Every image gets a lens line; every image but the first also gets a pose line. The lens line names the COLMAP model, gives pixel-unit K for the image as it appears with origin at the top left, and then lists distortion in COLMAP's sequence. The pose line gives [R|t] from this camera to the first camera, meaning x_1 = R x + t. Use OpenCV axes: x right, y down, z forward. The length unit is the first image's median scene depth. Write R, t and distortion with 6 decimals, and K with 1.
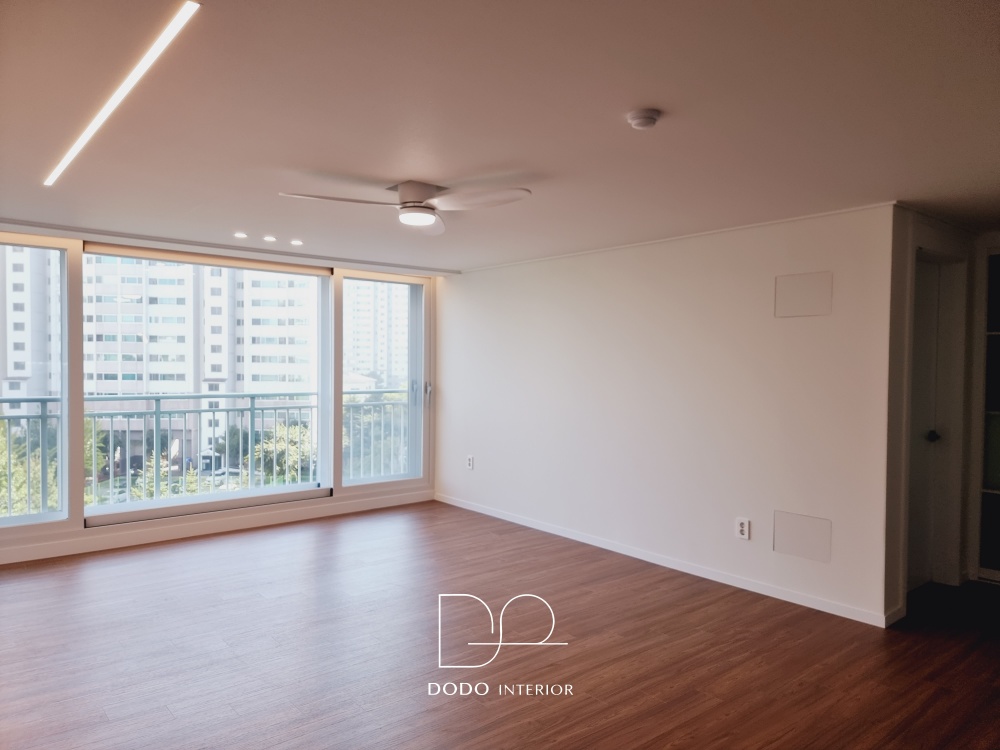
lens RADIAL K [[687.8, 0, 510.6], [0, 687.8, 378.1], [0, 0, 1]] dist [0.083173, -0.062733]
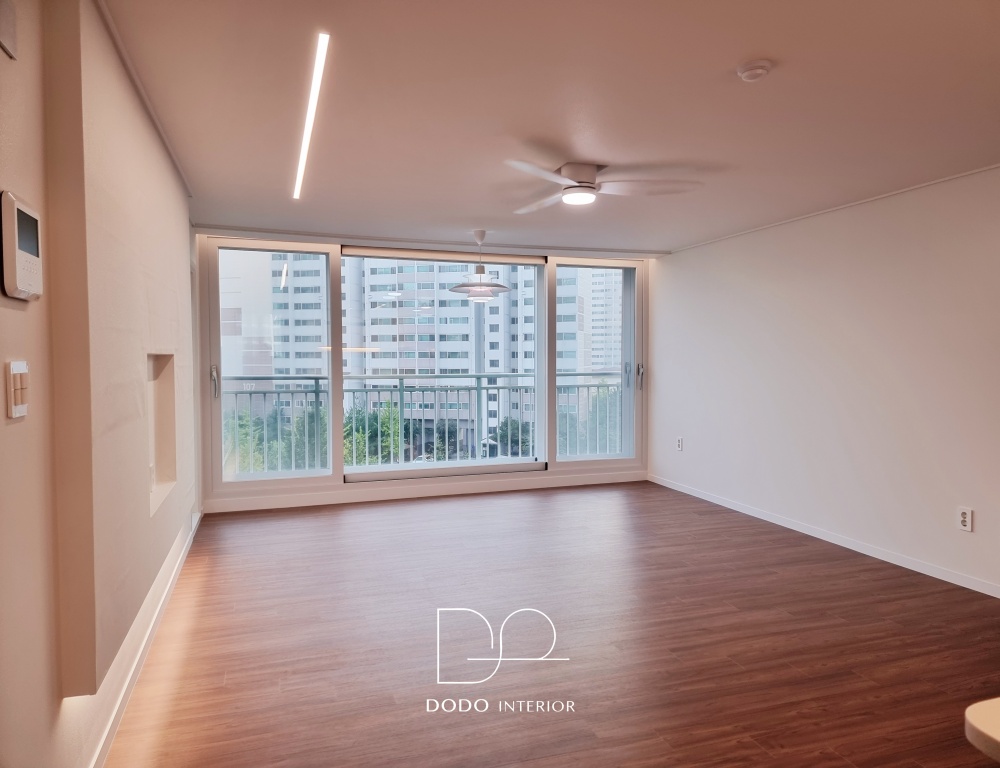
lens RADIAL K [[701.0, 0, 541.0], [0, 701.0, 380.8], [0, 0, 1]] dist [0.107692, -0.077943]
pose [[0.941581, -0.001709, -0.336783, 0.116843], [0.005097, 0.999945, 0.009176, 0.026349], [0.336749, -0.010356, 0.941538, -0.028368]]
